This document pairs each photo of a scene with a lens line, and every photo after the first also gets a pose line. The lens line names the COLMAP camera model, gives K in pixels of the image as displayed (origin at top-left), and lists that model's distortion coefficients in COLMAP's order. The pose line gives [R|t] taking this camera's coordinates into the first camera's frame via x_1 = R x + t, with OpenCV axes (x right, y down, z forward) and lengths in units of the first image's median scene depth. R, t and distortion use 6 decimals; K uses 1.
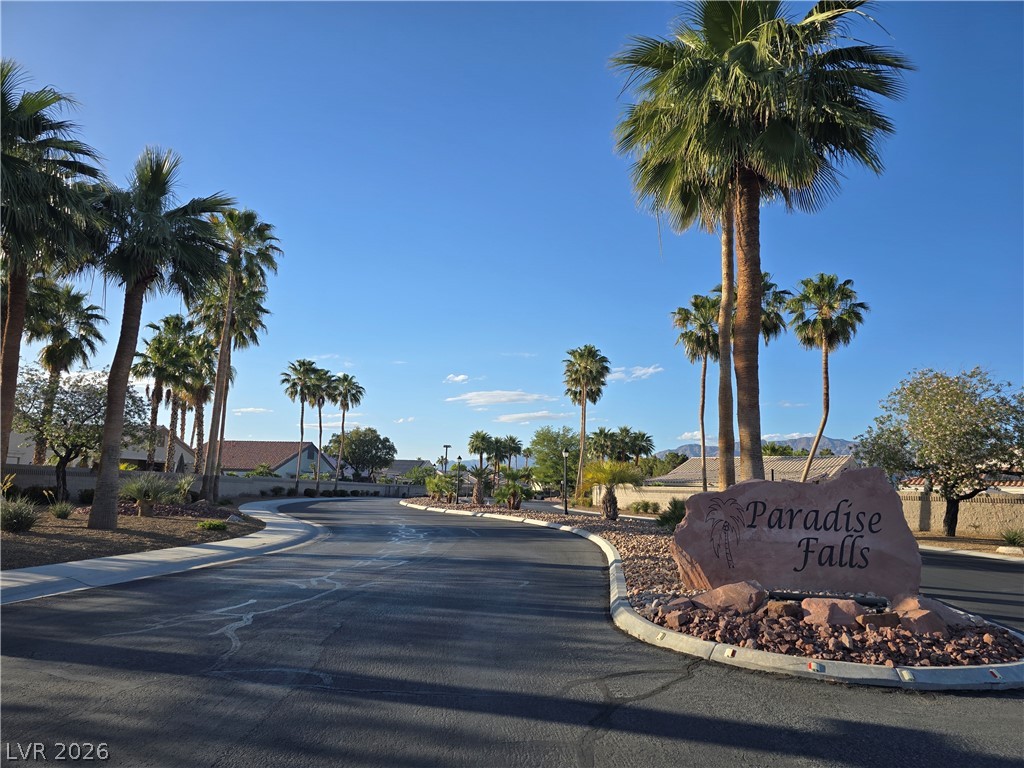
lens RADIAL K [[676.2, 0, 520.7], [0, 676.2, 384.9], [0, 0, 1]] dist [0.078175, -0.082017]
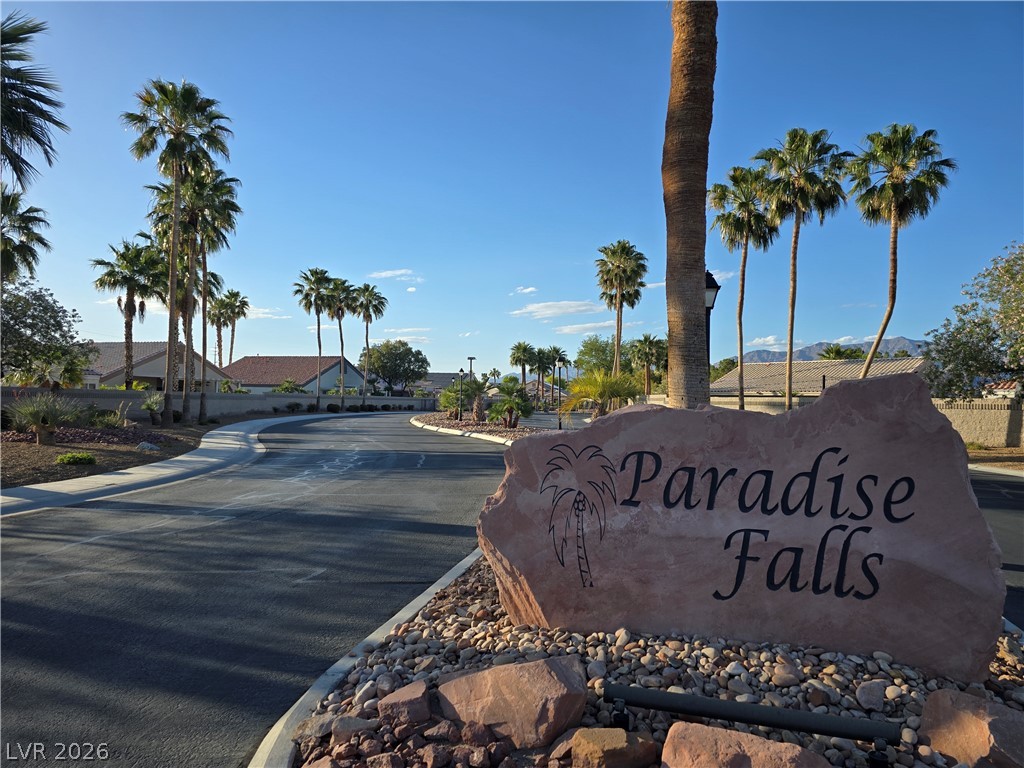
lens RADIAL K [[676.9, 0, 514.7], [0, 676.9, 386.1], [0, 0, 1]] dist [0.078087, -0.074649]
pose [[0.994843, -0.017716, -0.099872, 0.061415], [0.030755, 0.990963, 0.130565, 0.012334], [0.096657, -0.132963, 0.986397, 0.107083]]
